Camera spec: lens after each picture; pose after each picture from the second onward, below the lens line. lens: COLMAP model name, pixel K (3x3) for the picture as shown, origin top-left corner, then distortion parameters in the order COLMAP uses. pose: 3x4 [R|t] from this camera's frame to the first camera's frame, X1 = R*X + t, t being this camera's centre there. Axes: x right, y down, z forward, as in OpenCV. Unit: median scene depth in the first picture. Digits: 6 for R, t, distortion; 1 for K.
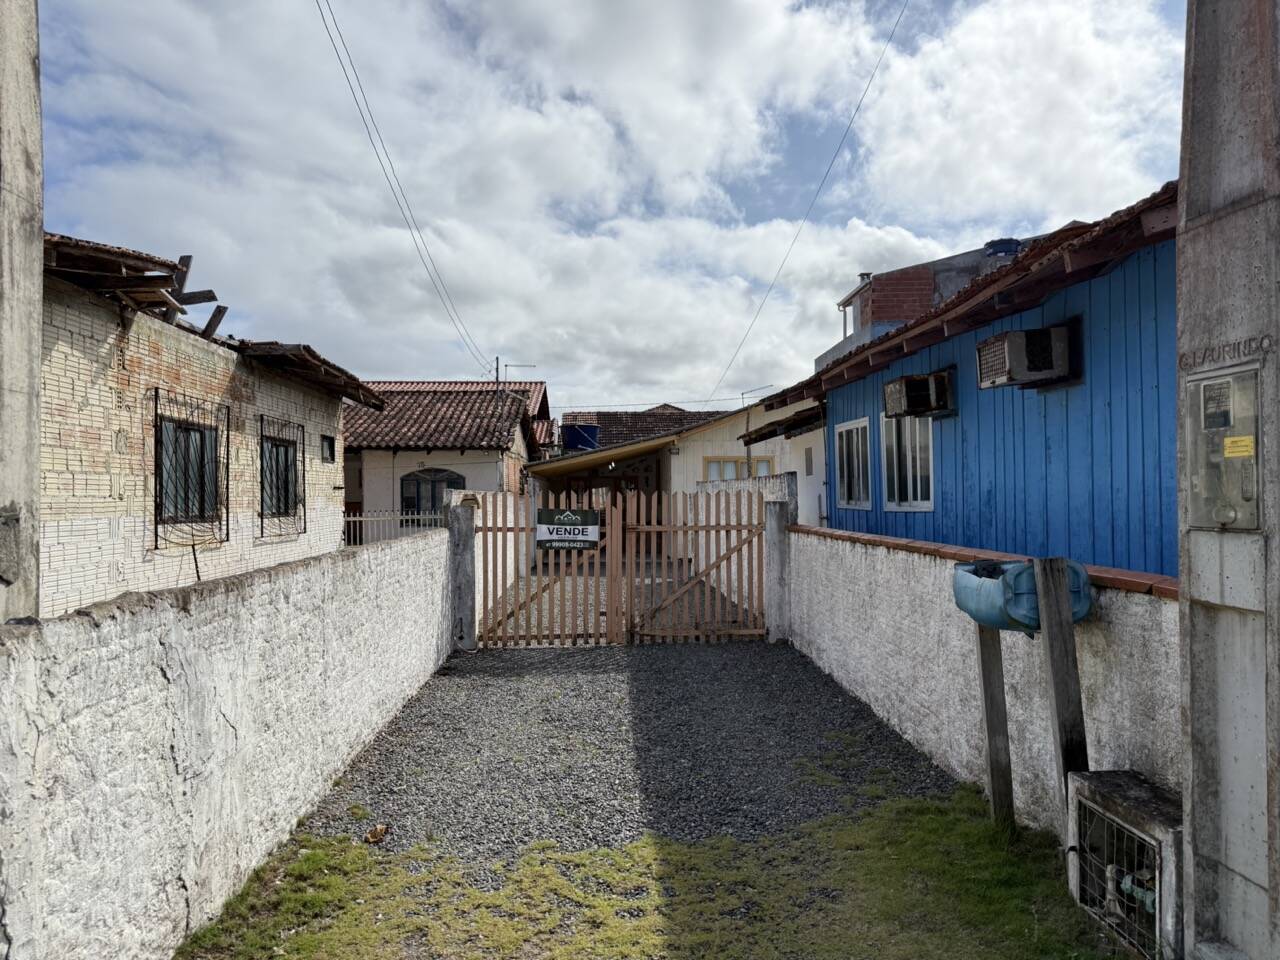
lens RADIAL K [[893.8, 0, 634.9], [0, 893.8, 483.1], [0, 0, 1]] dist [0.056789, -0.062210]
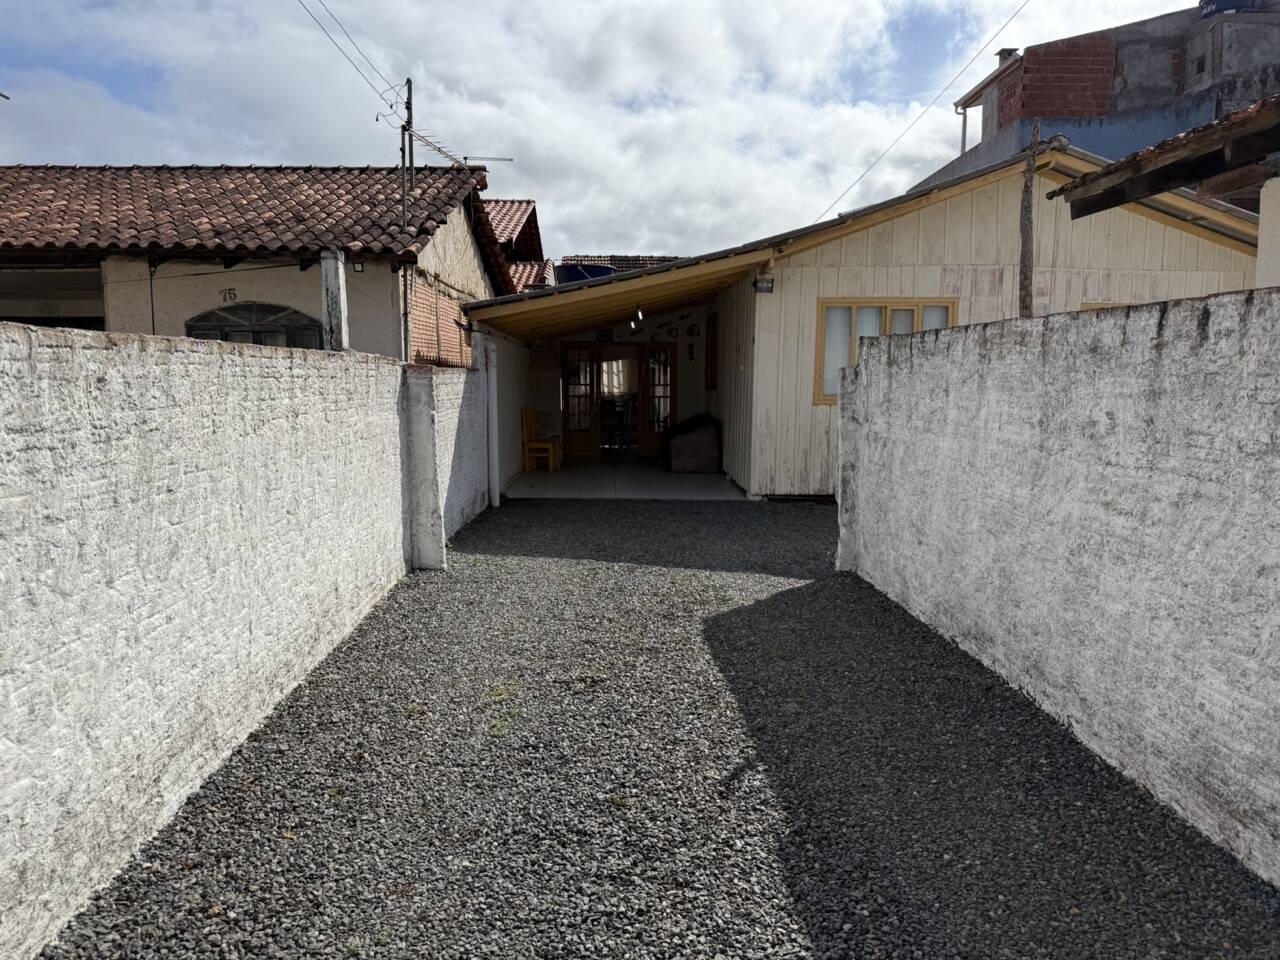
lens RADIAL K [[893.8, 0, 640.2], [0, 893.8, 479.1], [0, 0, 1]] dist [0.056789, -0.062210]
pose [[0.999832, 0.017356, -0.005908, -0.013246], [-0.016450, 0.991522, 0.128892, 0.005614], [0.008095, -0.128773, 0.991641, 0.304337]]
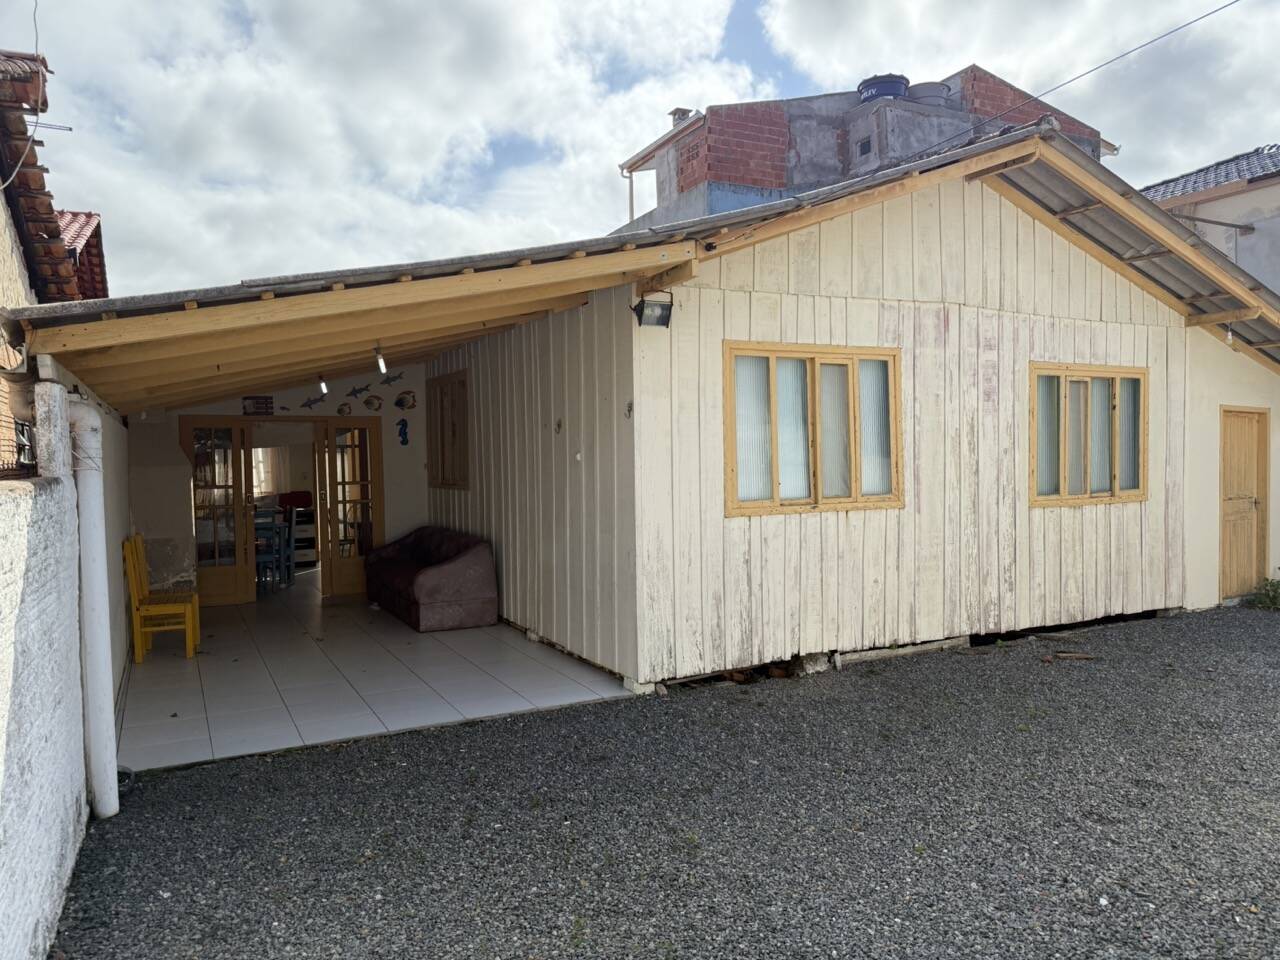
lens RADIAL K [[893.8, 0, 643.7], [0, 893.8, 480.6], [0, 0, 1]] dist [0.056789, -0.062210]
pose [[0.901497, -0.016993, 0.432452, -0.052520], [0.000524, 0.999271, 0.038173, 0.004487], [-0.432786, -0.034187, 0.900848, 0.469185]]
